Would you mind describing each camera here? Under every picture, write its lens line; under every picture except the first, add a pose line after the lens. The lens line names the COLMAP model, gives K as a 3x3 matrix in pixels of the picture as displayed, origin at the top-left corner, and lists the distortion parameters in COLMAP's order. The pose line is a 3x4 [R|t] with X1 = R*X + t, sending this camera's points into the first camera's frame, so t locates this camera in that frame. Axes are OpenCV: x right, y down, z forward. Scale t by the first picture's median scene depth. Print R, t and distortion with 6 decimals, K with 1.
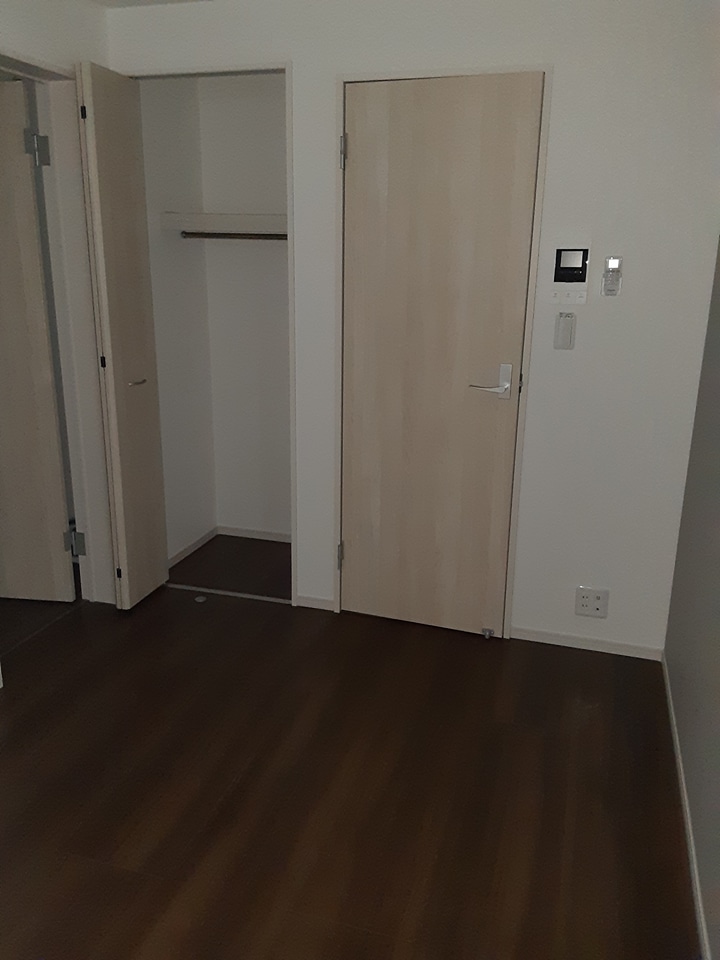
lens RADIAL K [[778.6, 0, 366.3], [0, 778.6, 478.5], [0, 0, 1]] dist [0.087078, -0.117895]
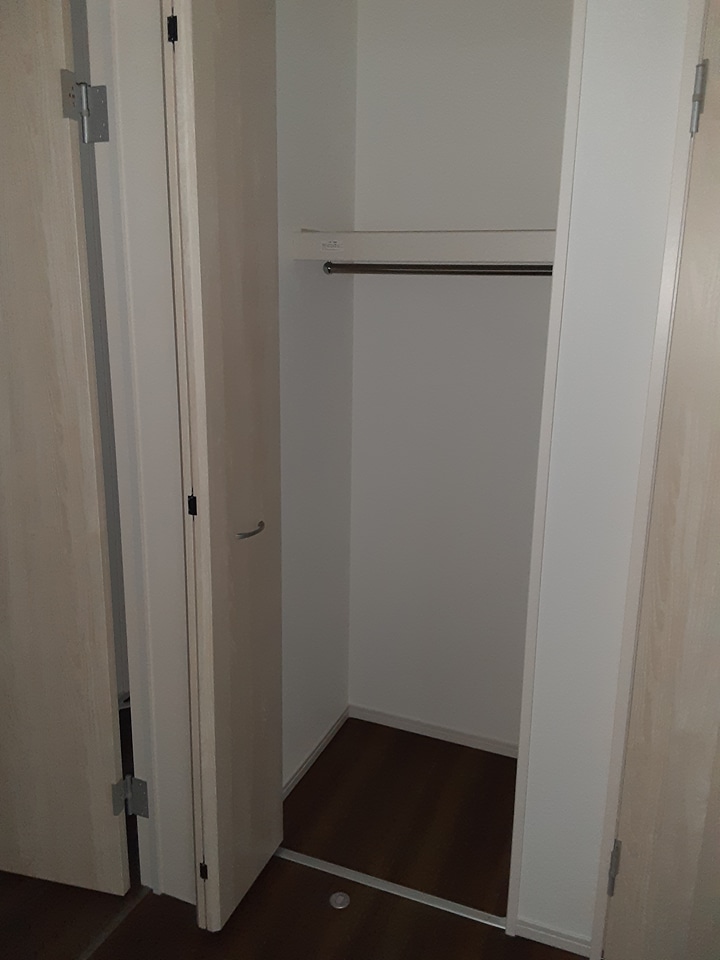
lens RADIAL K [[778.6, 0, 359.9], [0, 778.6, 481.0], [0, 0, 1]] dist [0.087078, -0.117895]
pose [[0.994174, 0.025385, -0.104758, -0.152609], [-0.028605, 0.999160, -0.029355, -0.140353], [0.103925, 0.032181, 0.994064, 0.444367]]
